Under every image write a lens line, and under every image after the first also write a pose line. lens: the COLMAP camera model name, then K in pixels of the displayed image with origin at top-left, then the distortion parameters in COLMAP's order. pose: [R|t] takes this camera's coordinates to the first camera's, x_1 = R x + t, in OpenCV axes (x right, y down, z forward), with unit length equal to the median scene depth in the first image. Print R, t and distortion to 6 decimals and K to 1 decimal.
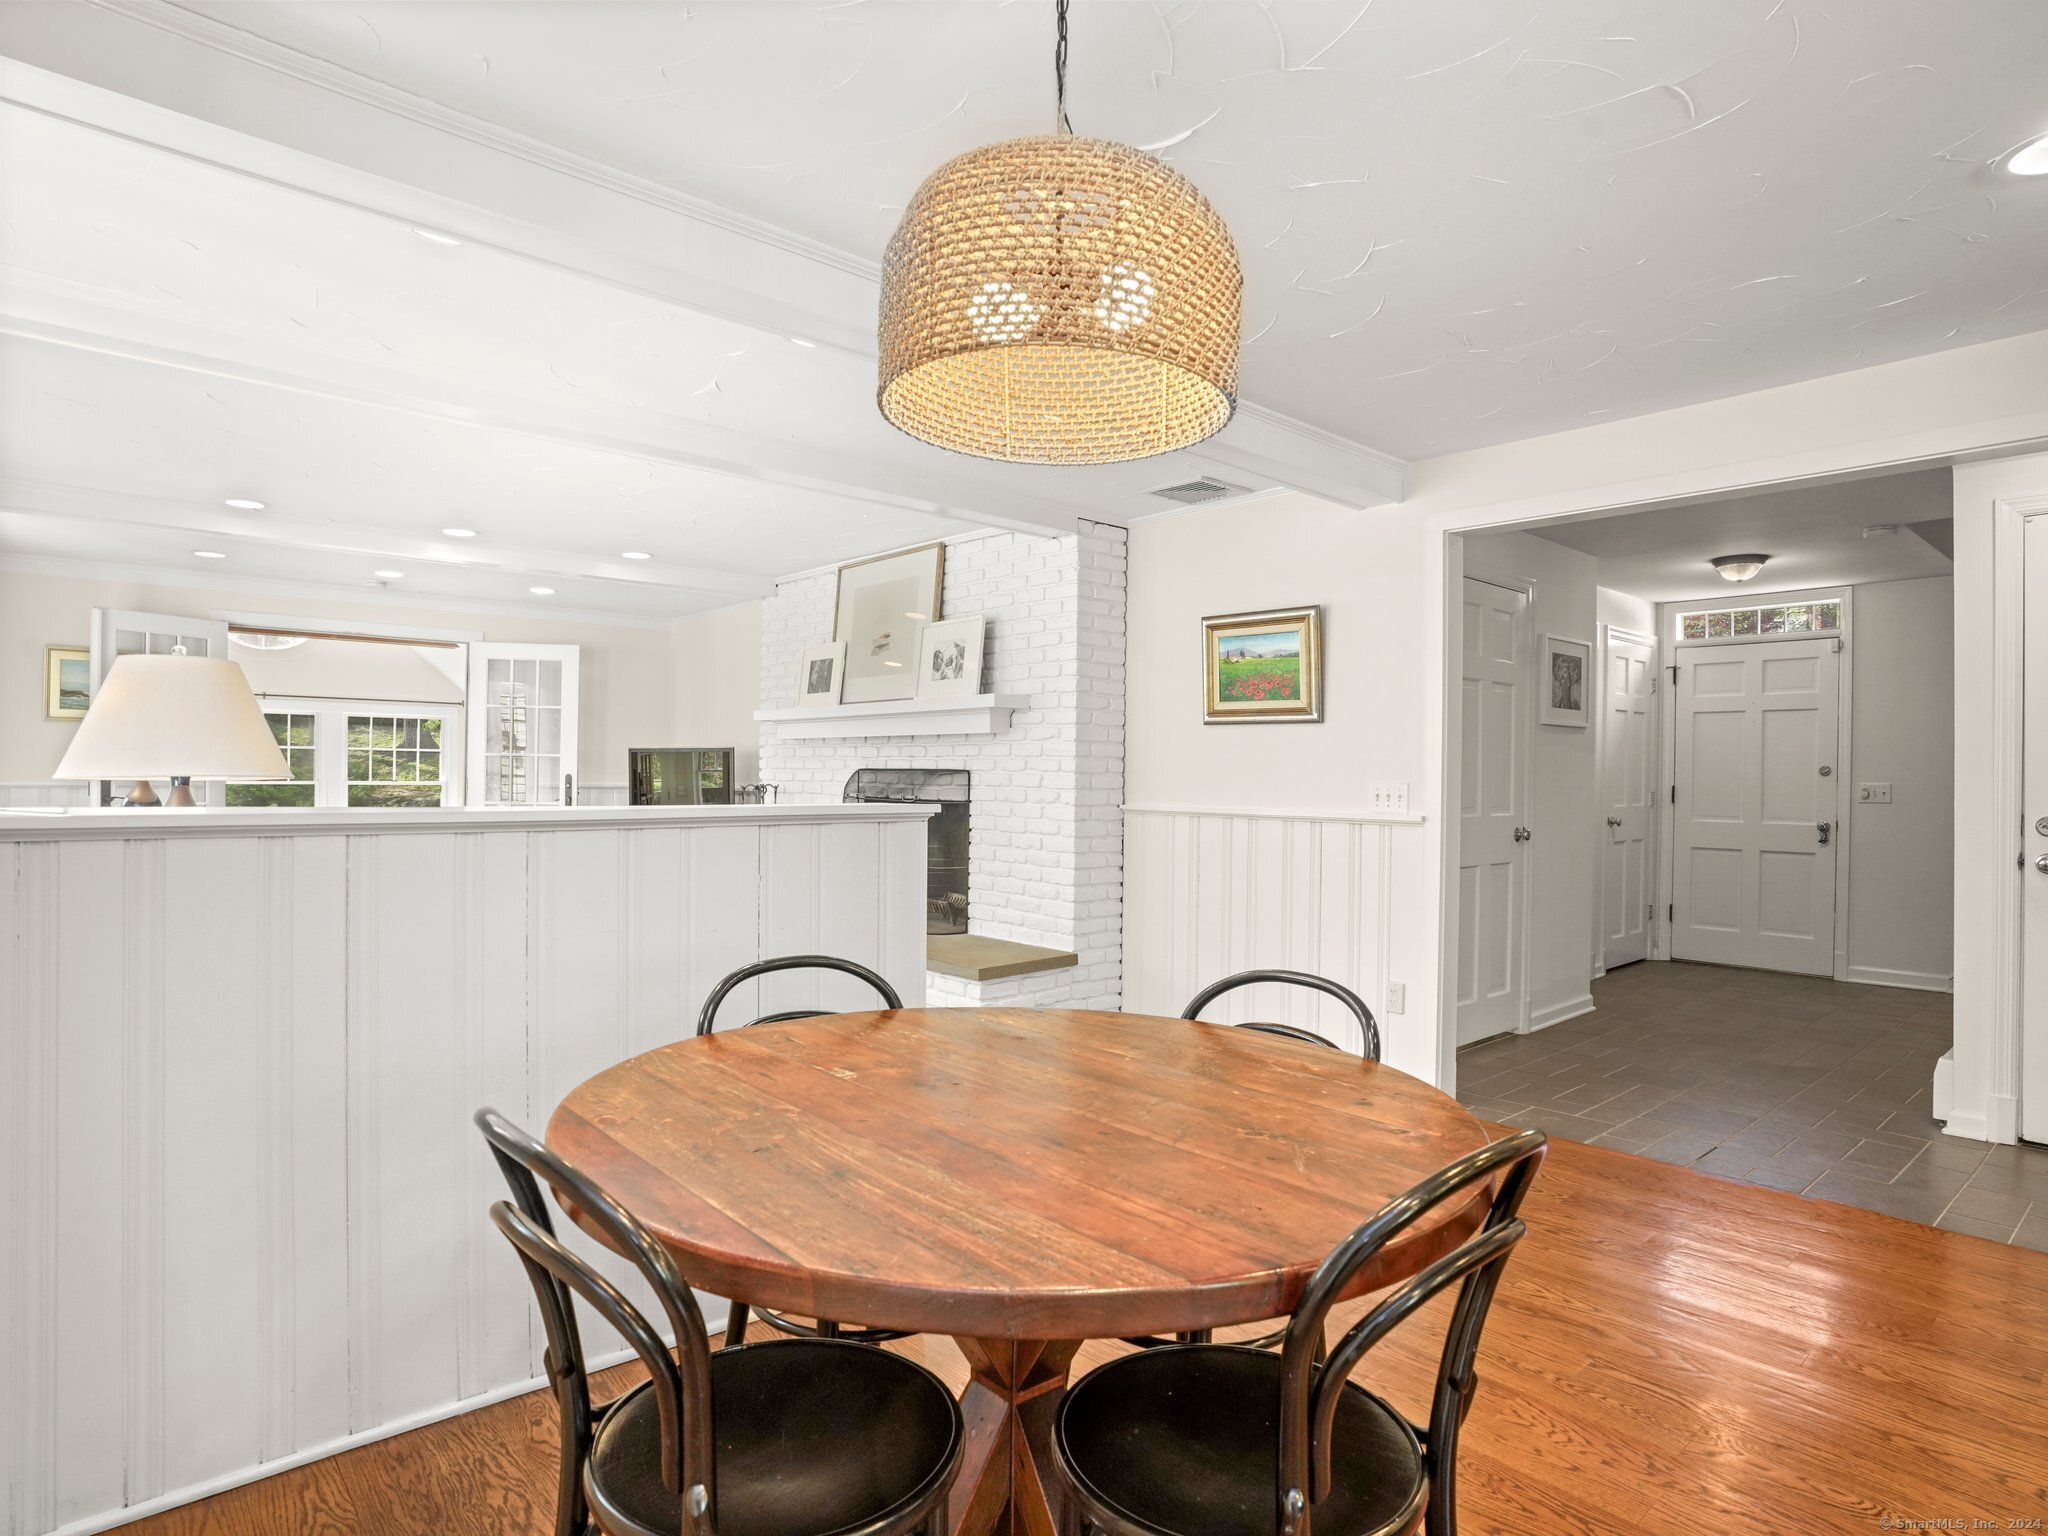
lens RADIAL K [[1135.1, 0, 1027.9], [0, 1135.1, 776.3], [0, 0, 1]] dist [-0.065498, 0.023619]
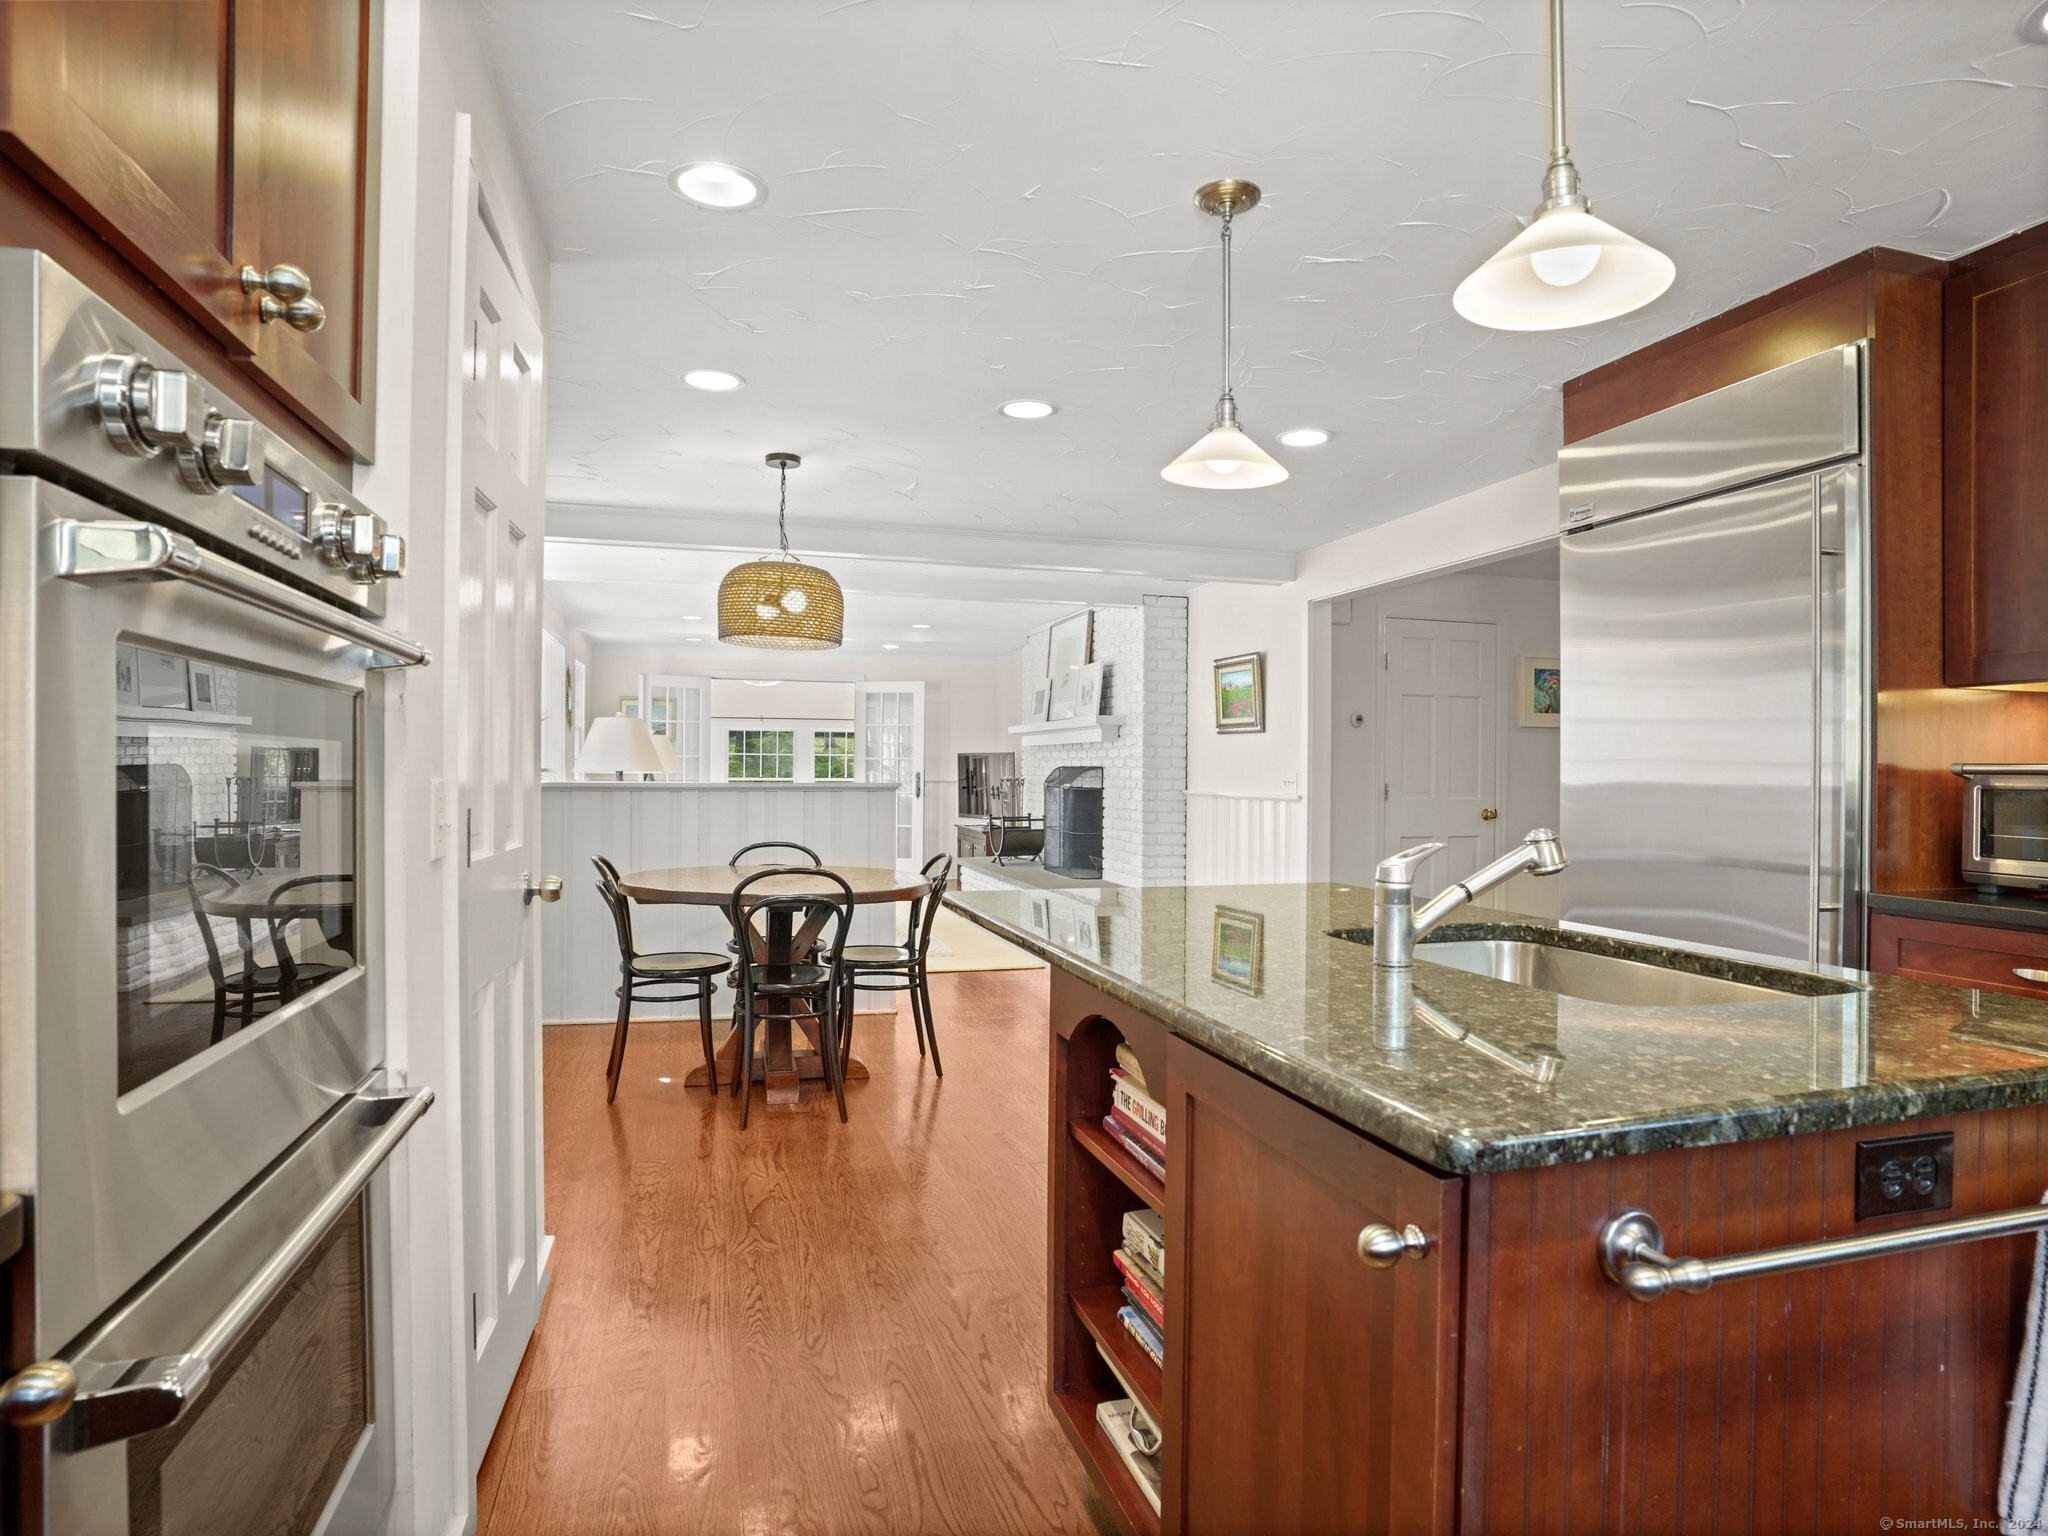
lens RADIAL K [[1135.1, 0, 1025.9], [0, 1135.1, 769.2], [0, 0, 1]] dist [-0.065498, 0.023619]
pose [[0.904537, -0.005269, -0.426362, 0.475458], [0.002347, 0.999970, -0.007379, 0.008093], [0.426388, 0.005674, 0.904522, -0.353414]]
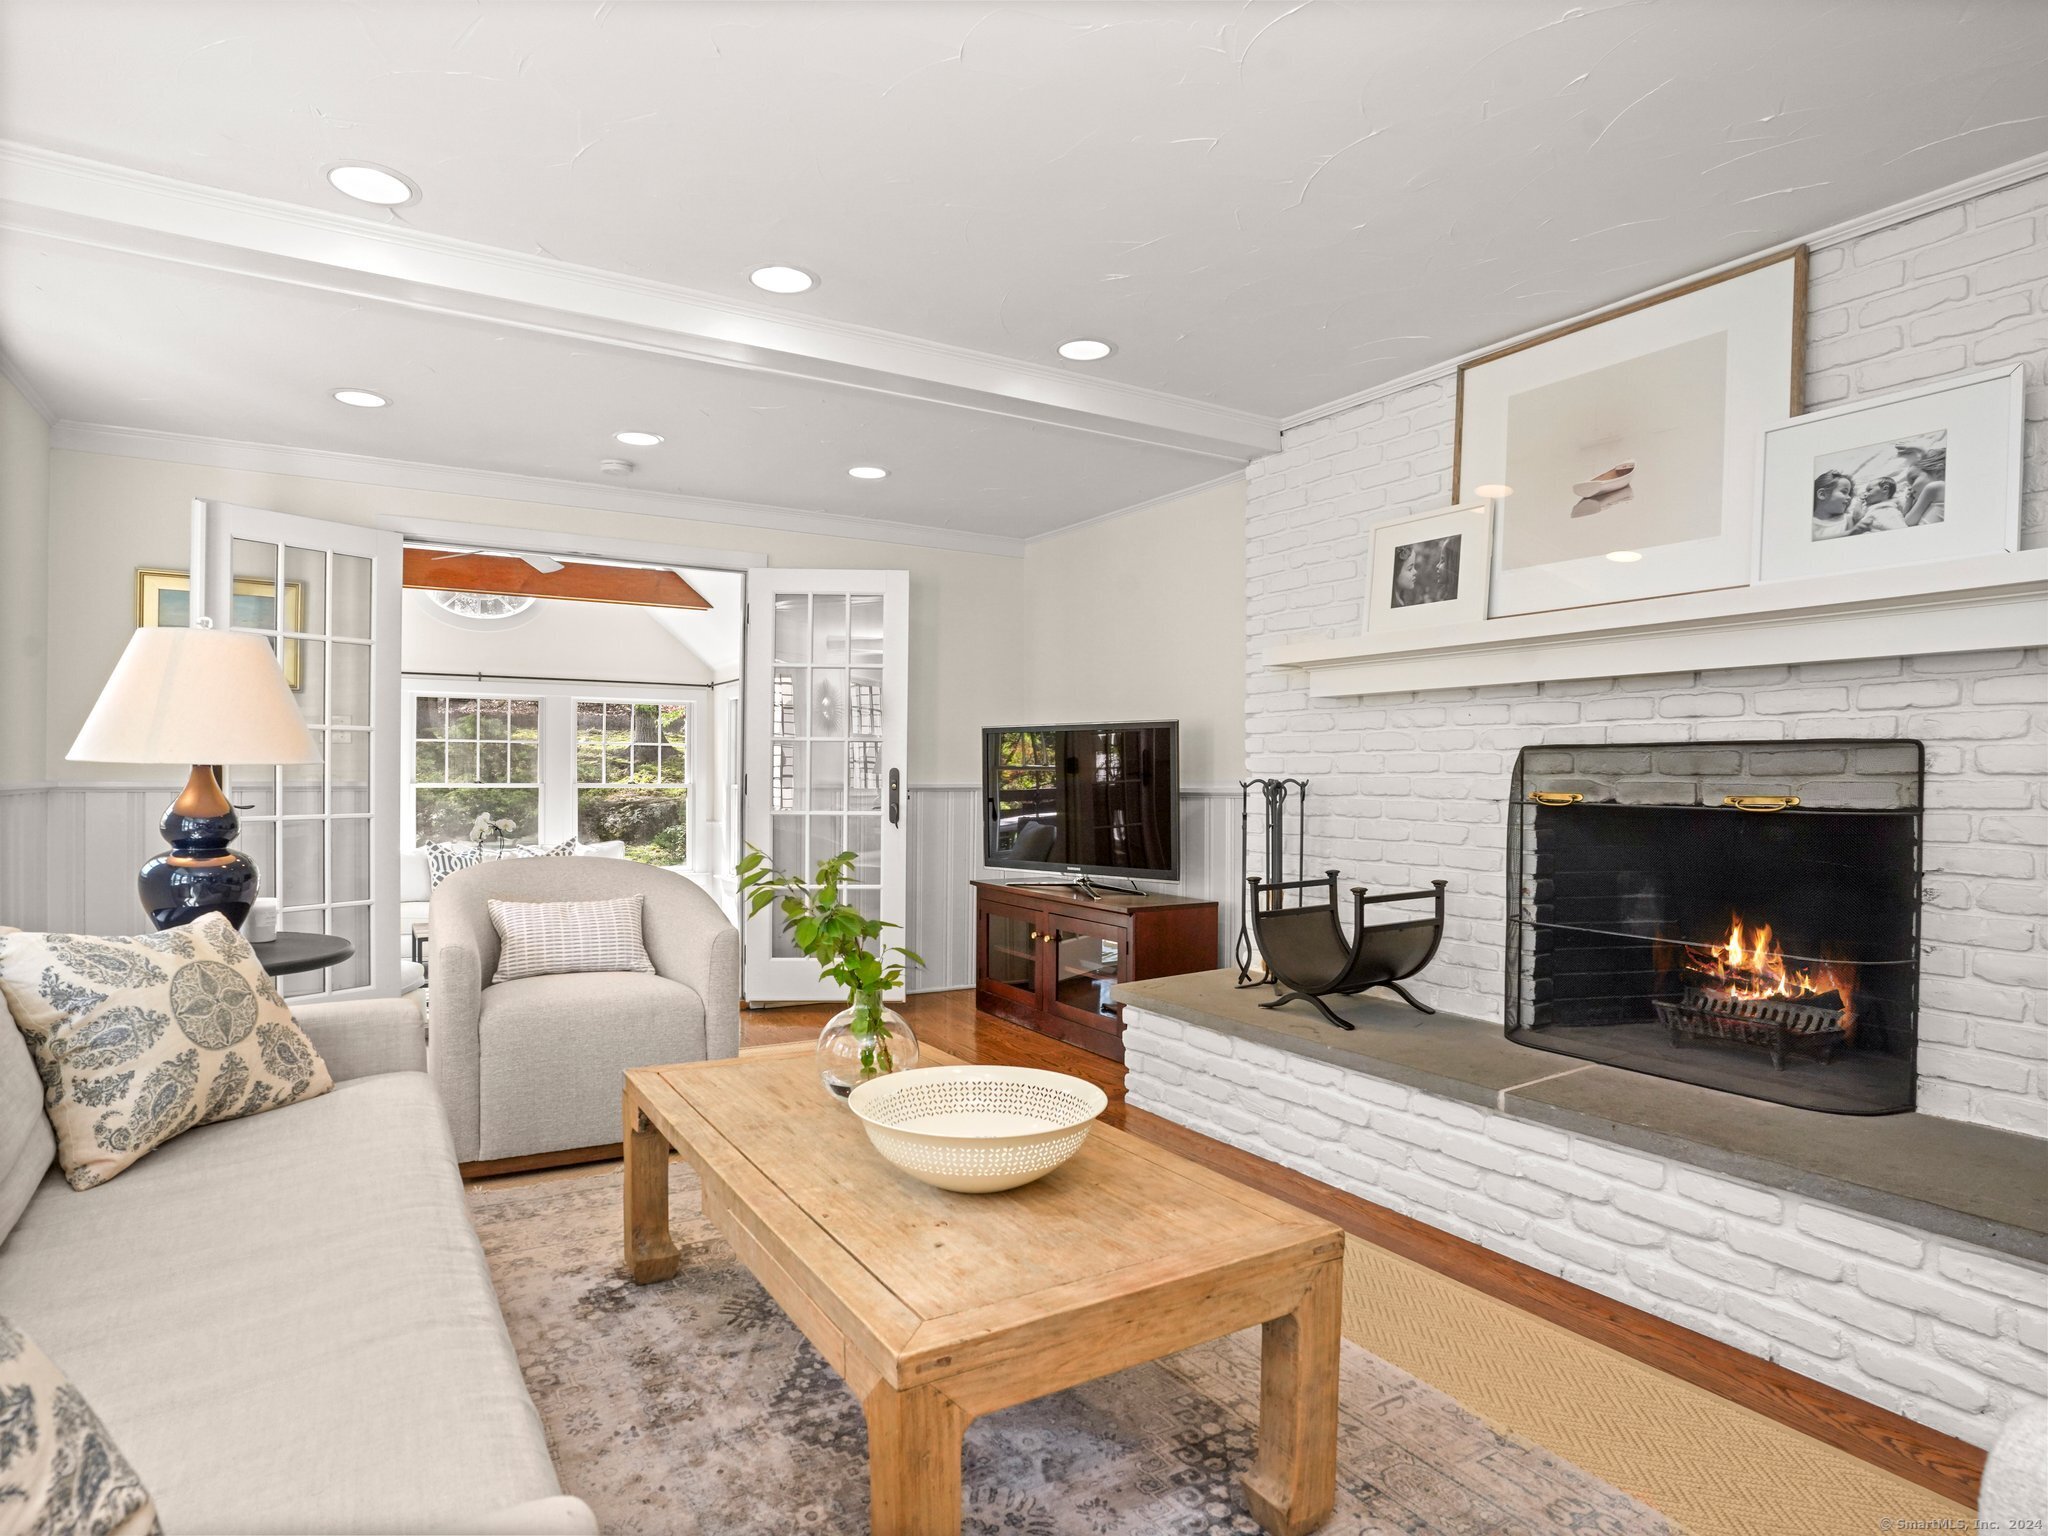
lens RADIAL K [[1135.1, 0, 1034.7], [0, 1135.1, 779.4], [0, 0, 1]] dist [-0.065498, 0.023619]
pose [[0.986632, -0.004998, -0.162889, -0.318561], [0.004588, 0.999985, -0.002895, 0.009850], [0.162901, 0.002108, 0.986640, 0.521823]]
